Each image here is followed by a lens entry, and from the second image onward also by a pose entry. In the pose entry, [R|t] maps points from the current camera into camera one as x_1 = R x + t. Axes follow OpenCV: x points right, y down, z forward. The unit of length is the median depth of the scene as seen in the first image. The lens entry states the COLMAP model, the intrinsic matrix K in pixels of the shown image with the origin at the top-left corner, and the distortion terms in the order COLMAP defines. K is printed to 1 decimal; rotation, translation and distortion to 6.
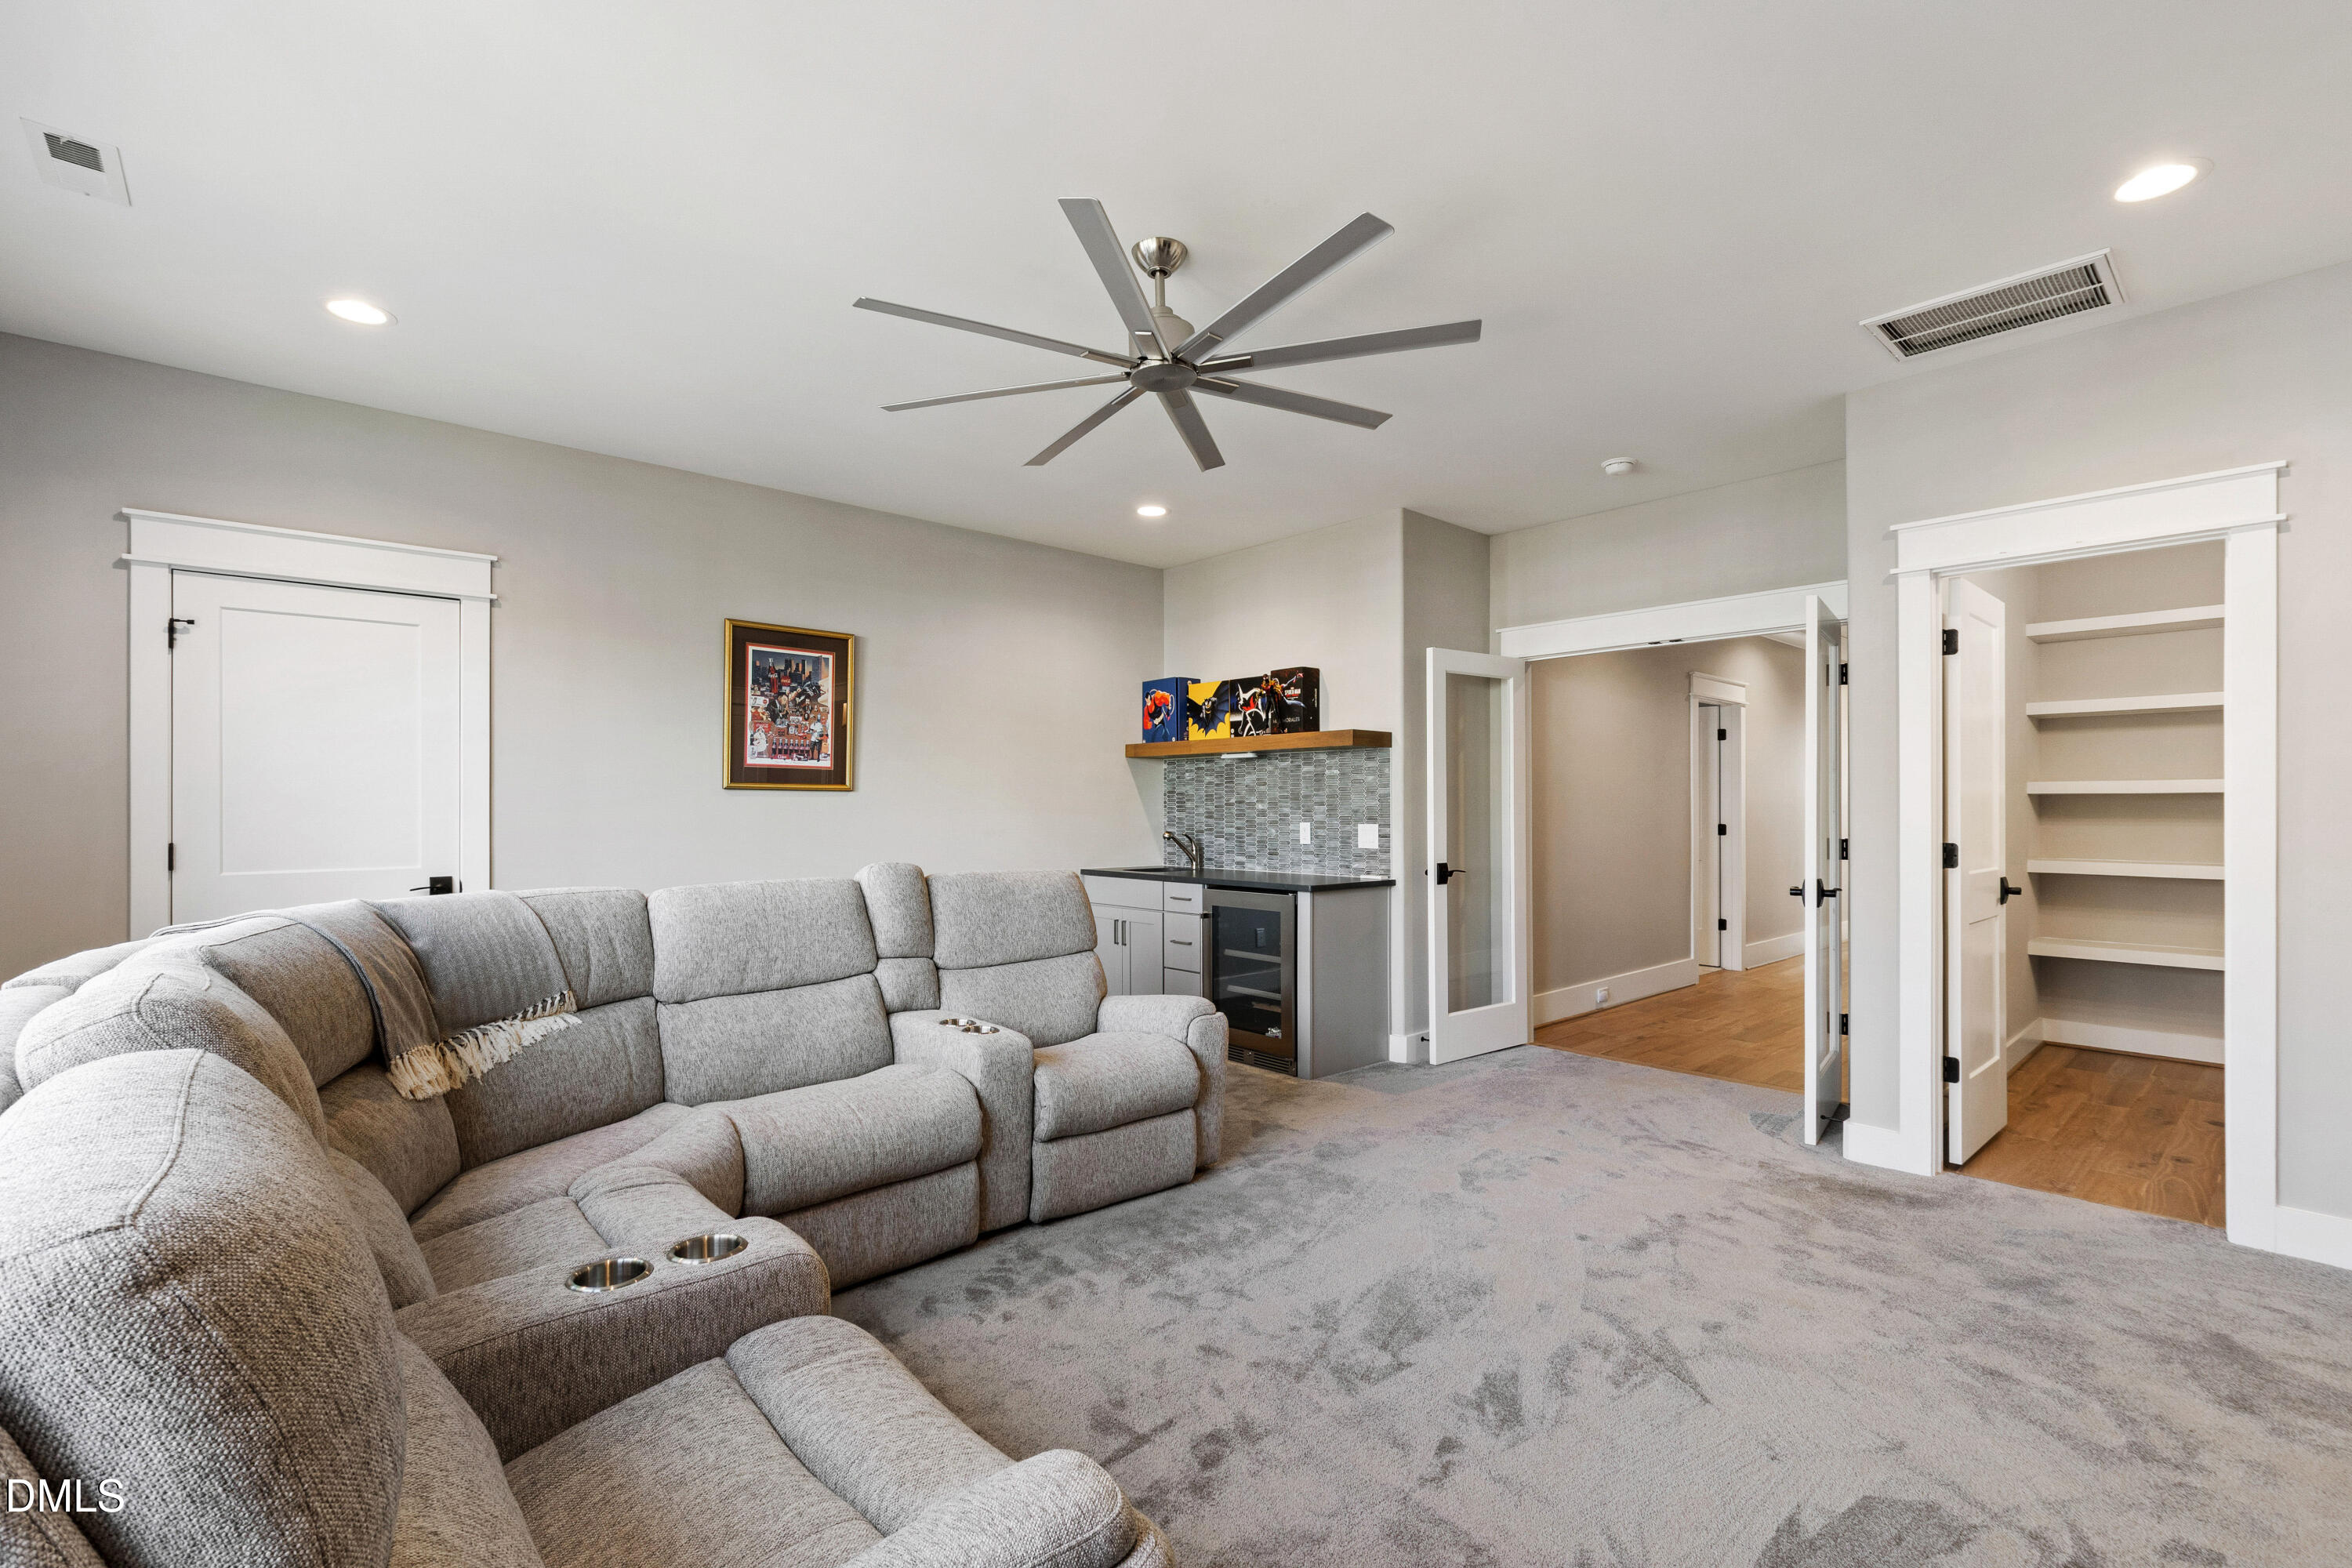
lens RADIAL K [[1047.8, 0, 1160.8], [0, 1047.8, 806.6], [0, 0, 1]] dist [0.001063, -0.000078]
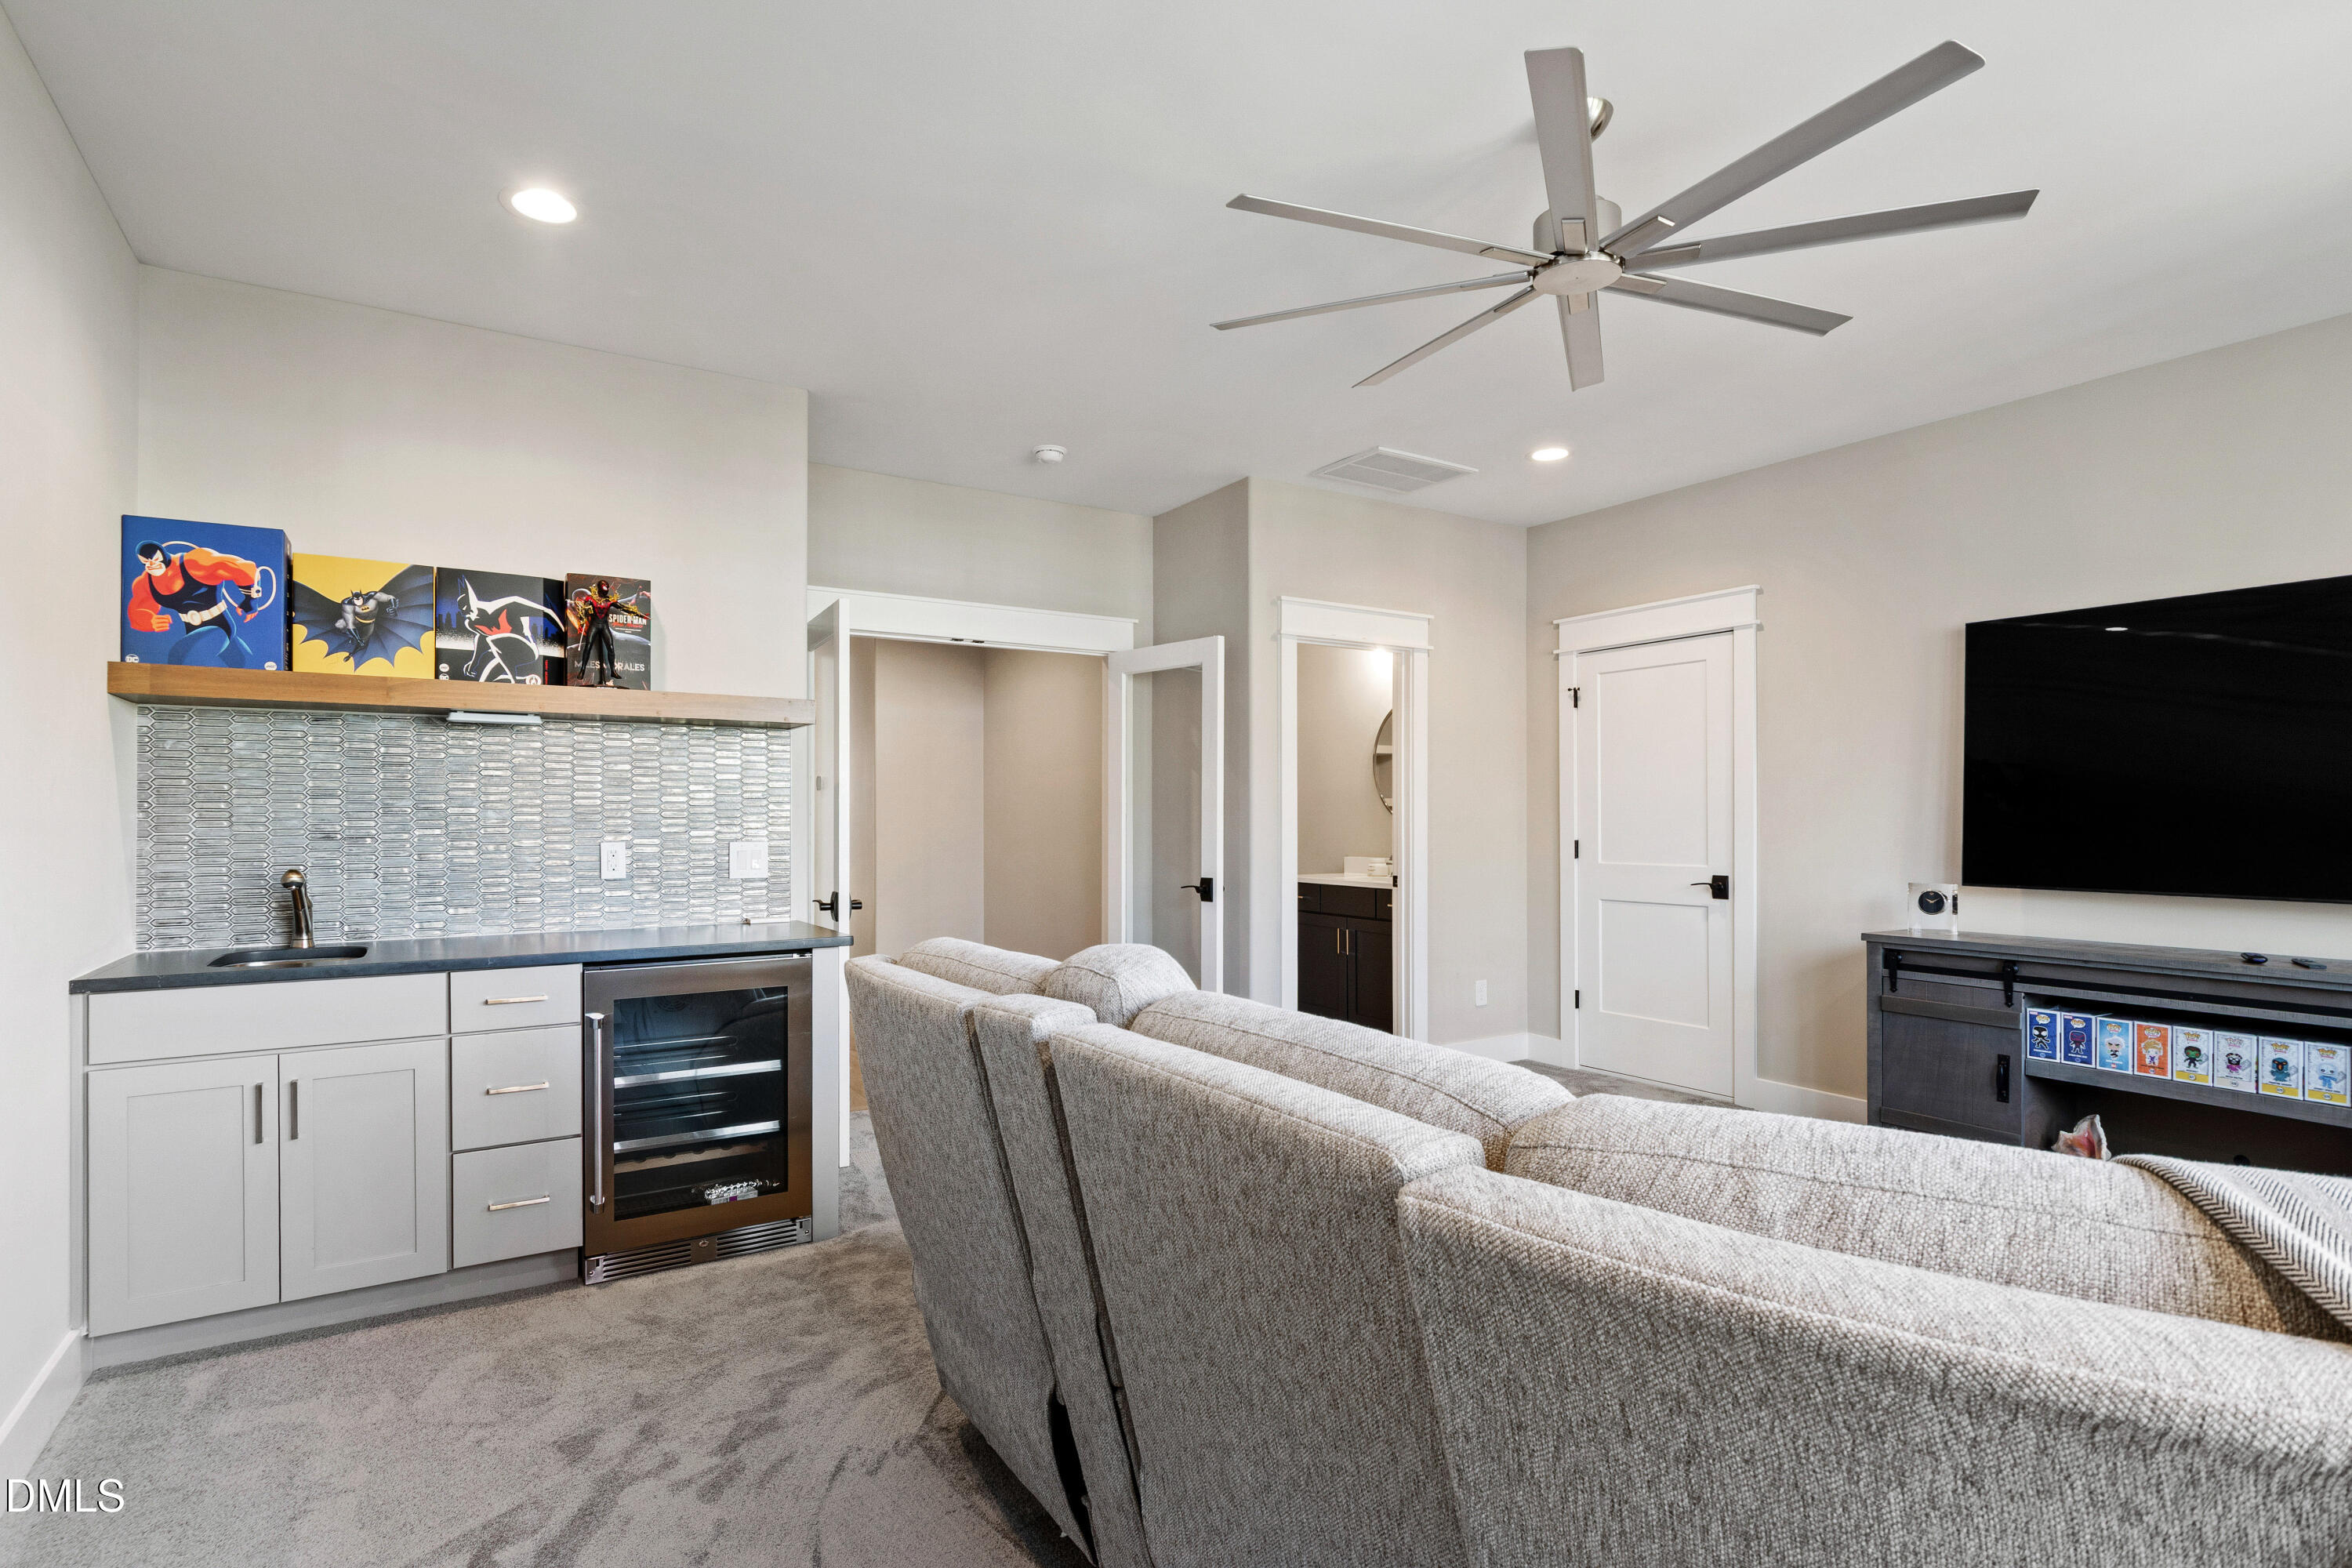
lens RADIAL K [[1194.9, 0, 1171.8], [0, 1194.9, 817.5], [0, 0, 1]] dist [0.000102, -0.000072]
pose [[0.193626, 0.002977, 0.981071, -0.436897], [-0.003100, 0.999992, -0.002422, 0.002256], [-0.981071, -0.002572, 0.193633, 0.527801]]
